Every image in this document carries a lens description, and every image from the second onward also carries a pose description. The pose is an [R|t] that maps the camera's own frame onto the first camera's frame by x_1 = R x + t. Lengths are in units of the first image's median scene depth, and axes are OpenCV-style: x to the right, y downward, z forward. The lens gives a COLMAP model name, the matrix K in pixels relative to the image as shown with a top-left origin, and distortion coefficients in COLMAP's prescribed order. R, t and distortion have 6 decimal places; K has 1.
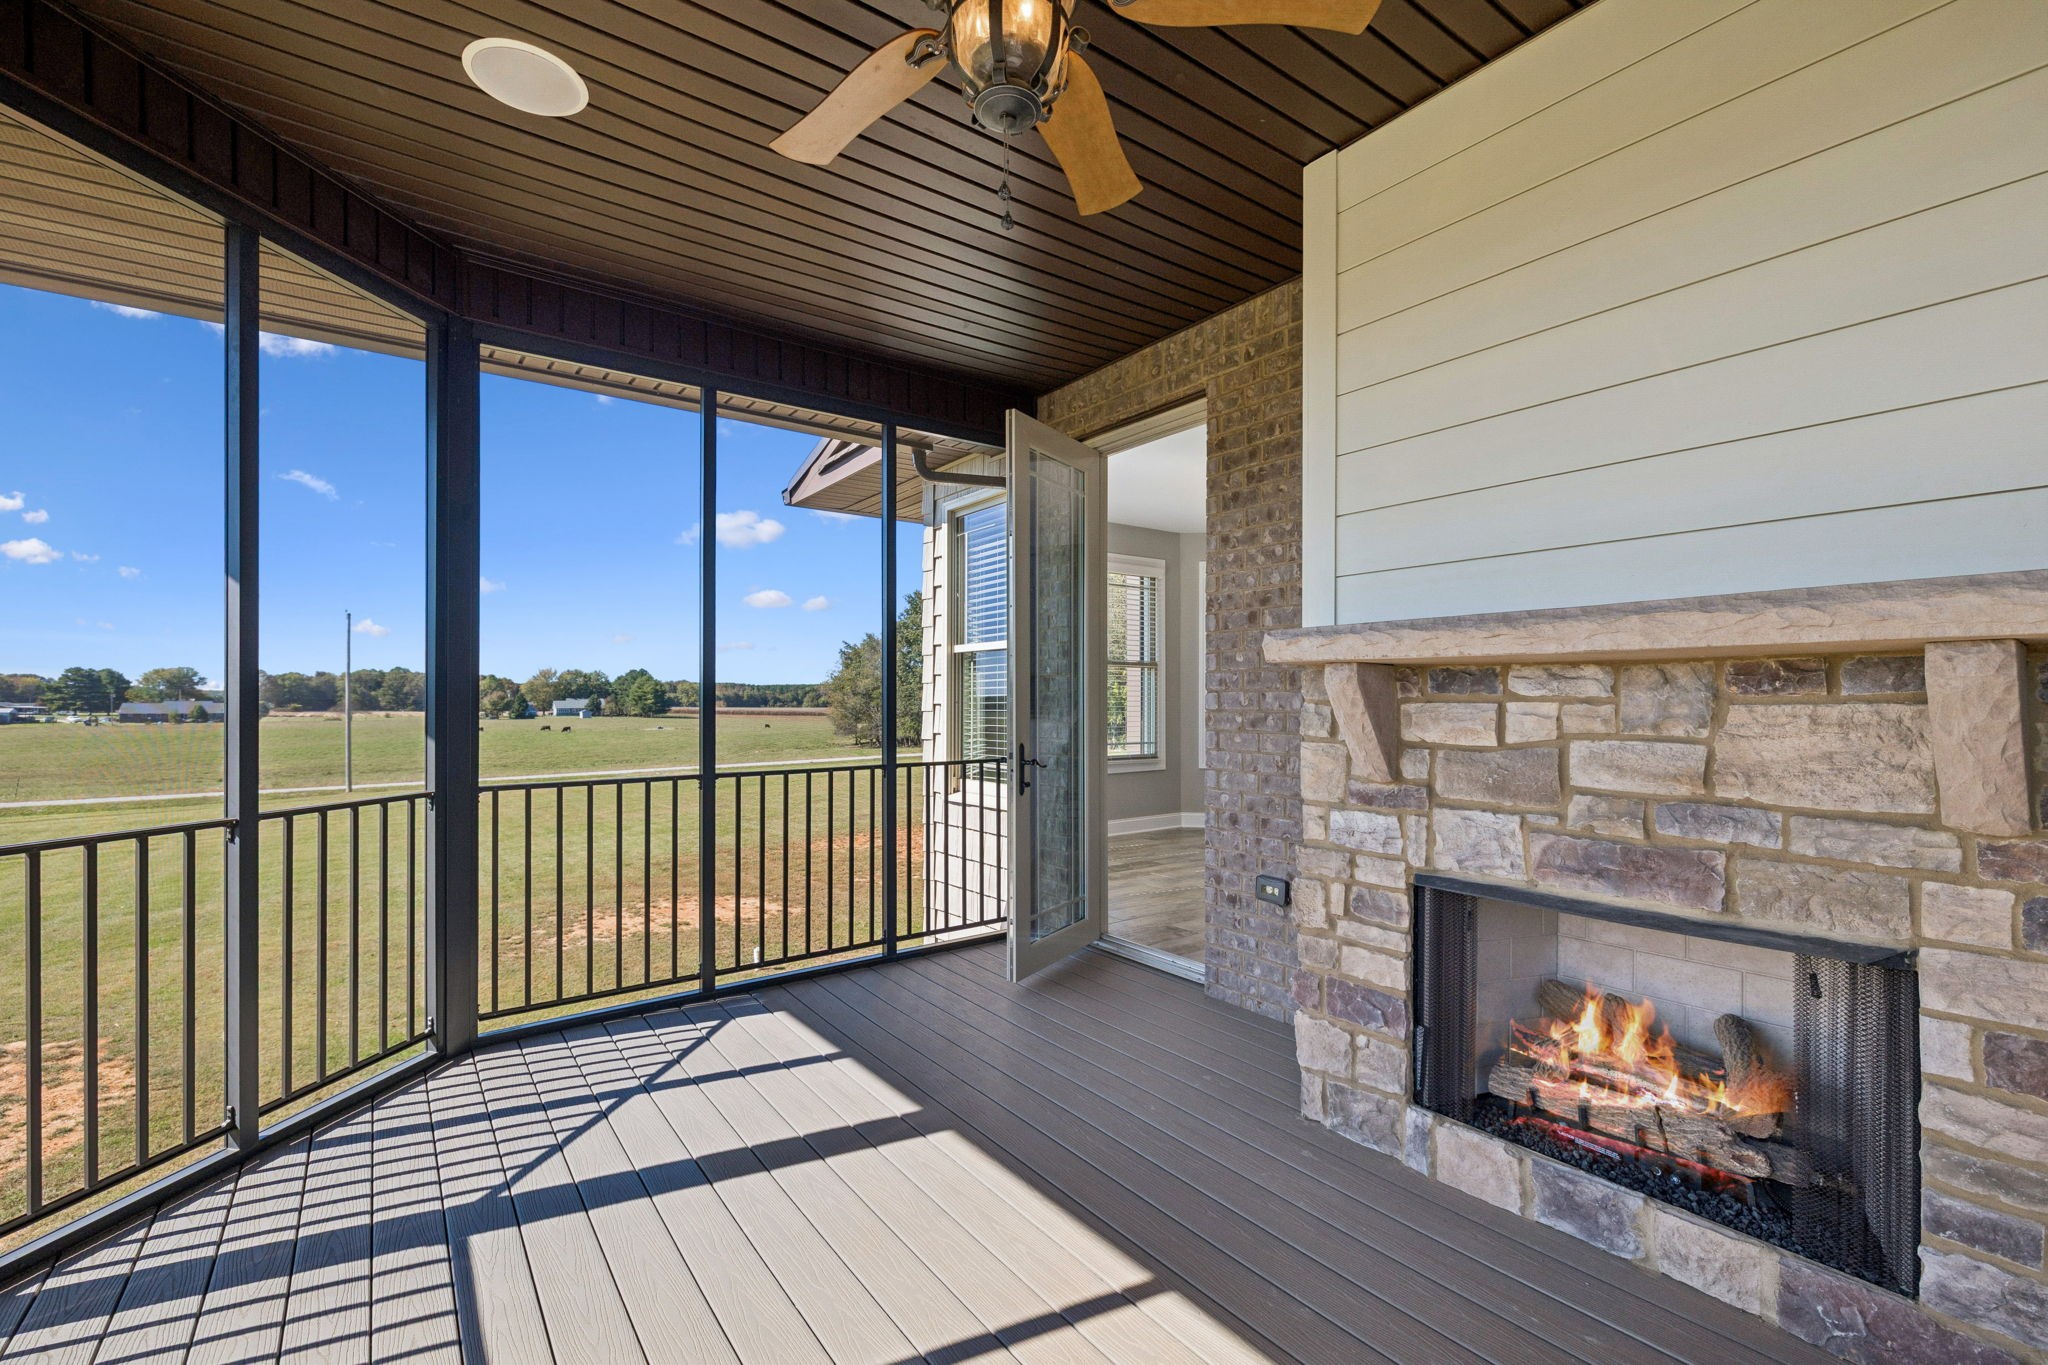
lens RADIAL K [[855.5, 0, 1052.7], [0, 855.5, 699.7], [0, 0, 1]] dist [-0.000660, -0.000124]
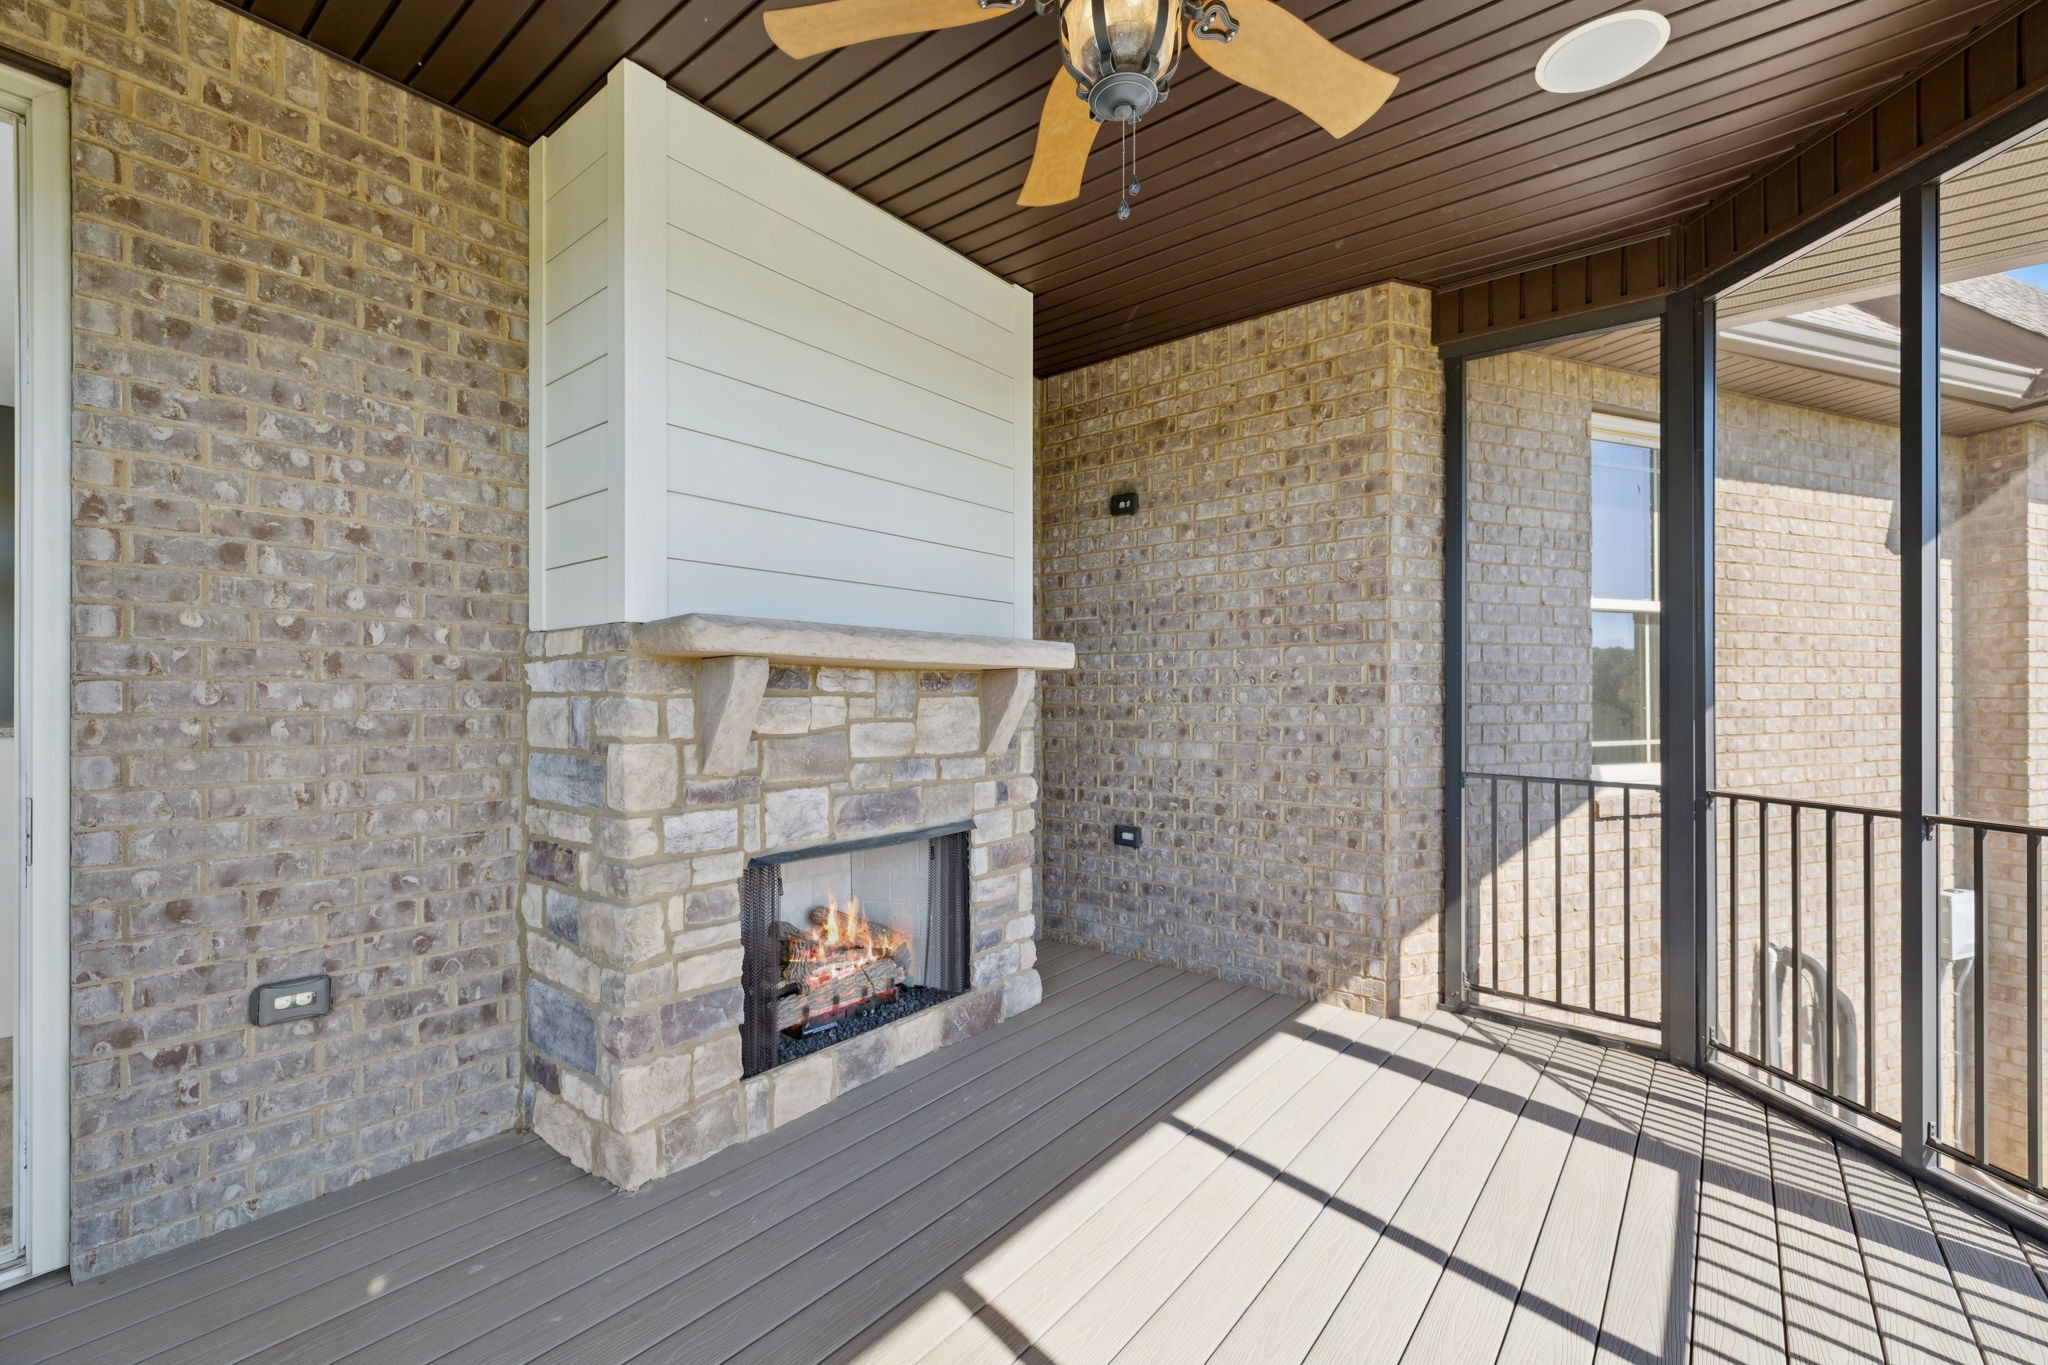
lens RADIAL K [[855.5, 0, 1029.0], [0, 855.5, 690.6], [0, 0, 1]] dist [-0.000660, -0.000124]
pose [[-0.219481, 0.006191, 0.975597, -0.664864], [0.000967, 0.999981, -0.006129, 0.002205], [-0.975616, -0.000402, -0.219482, 0.870009]]
